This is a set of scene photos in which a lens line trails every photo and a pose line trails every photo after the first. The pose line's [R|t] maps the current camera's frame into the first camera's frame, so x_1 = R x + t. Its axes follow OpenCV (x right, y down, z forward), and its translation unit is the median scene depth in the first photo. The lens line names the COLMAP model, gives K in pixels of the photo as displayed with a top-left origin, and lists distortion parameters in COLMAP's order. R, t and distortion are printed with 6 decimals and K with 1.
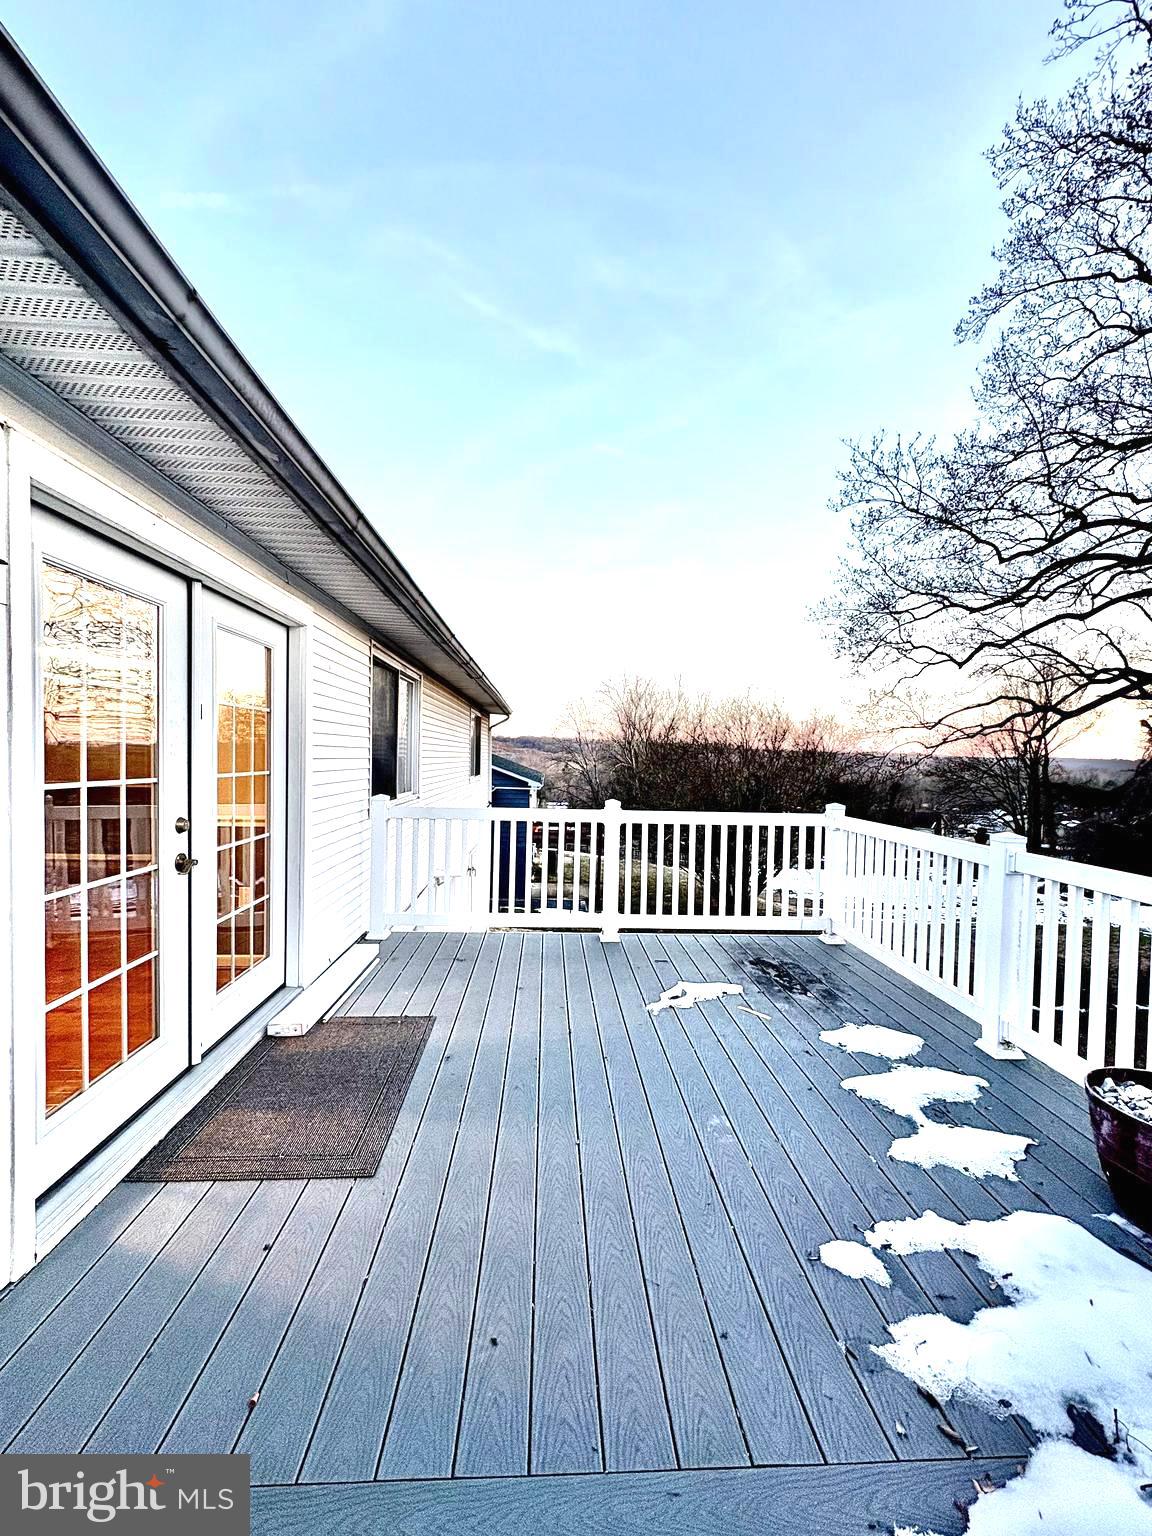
lens RADIAL K [[611.7, 0, 579.3], [0, 611.7, 771.9], [0, 0, 1]] dist [0.001980, 0.000262]
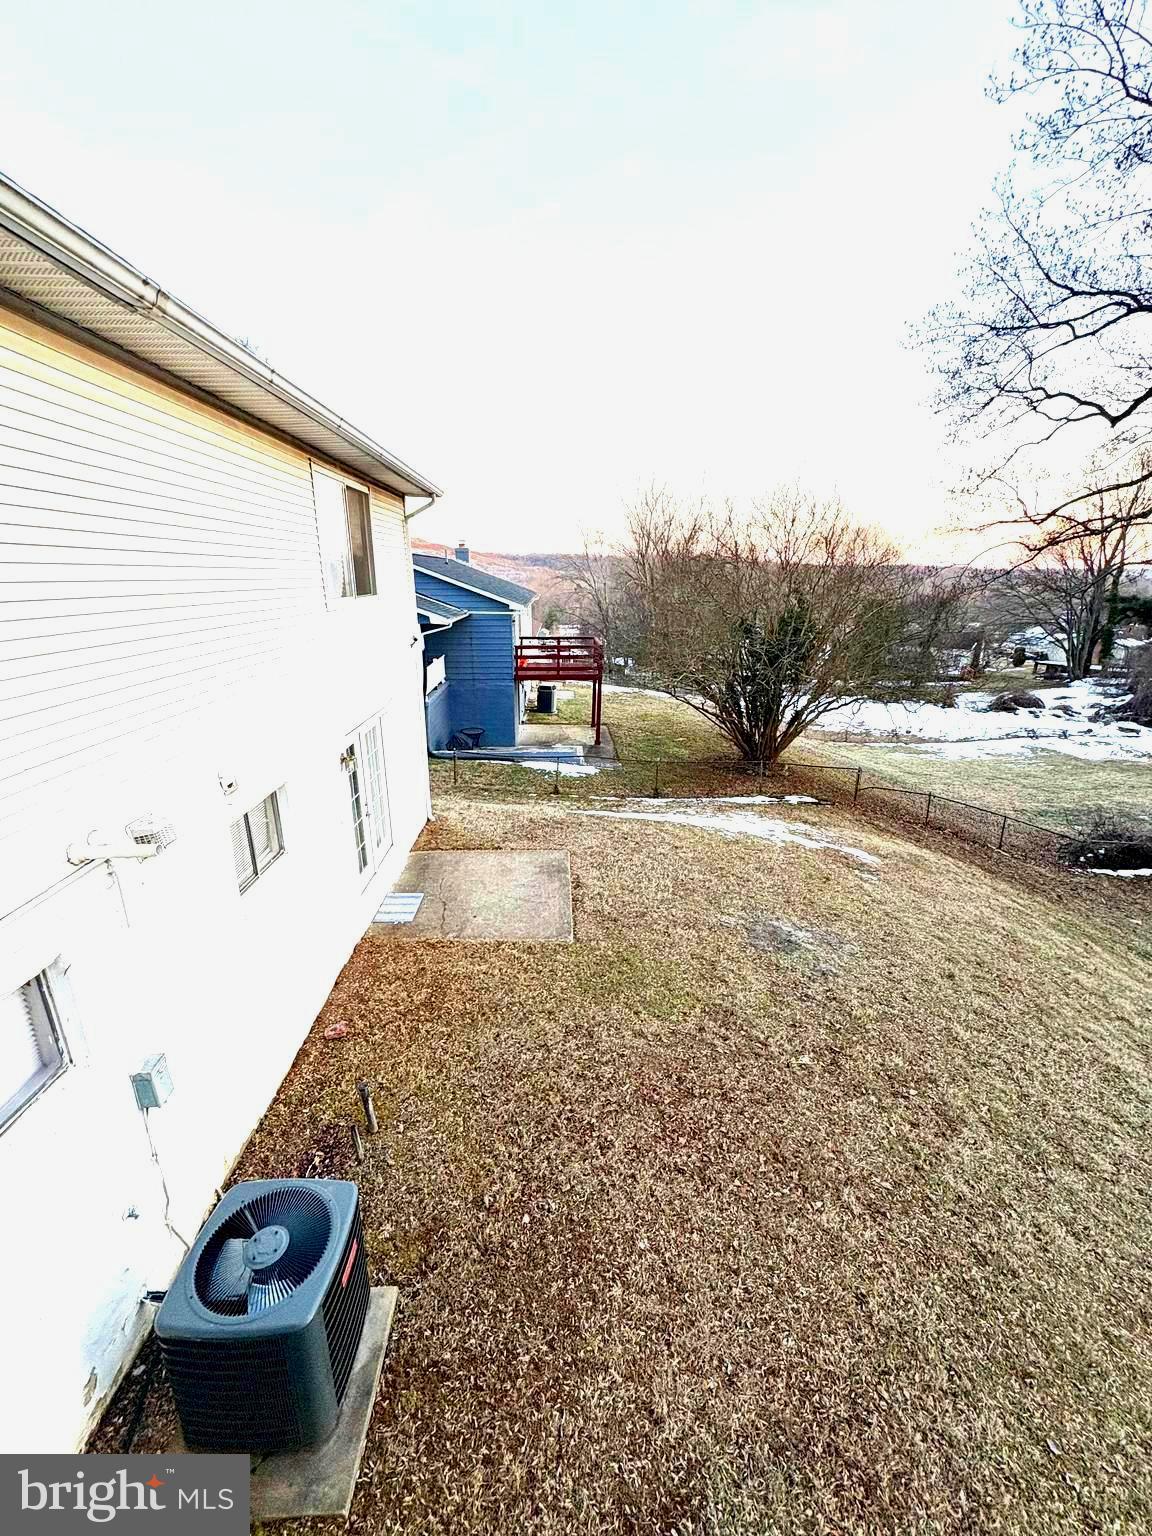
lens RADIAL K [[611.7, 0, 577.6], [0, 611.7, 765.8], [0, 0, 1]] dist [0.001980, 0.000262]
pose [[0.999589, -0.006532, -0.027925, 0.027692], [0.013919, 0.961849, 0.273227, 0.002513], [0.025075, -0.273503, 0.961544, 0.184531]]
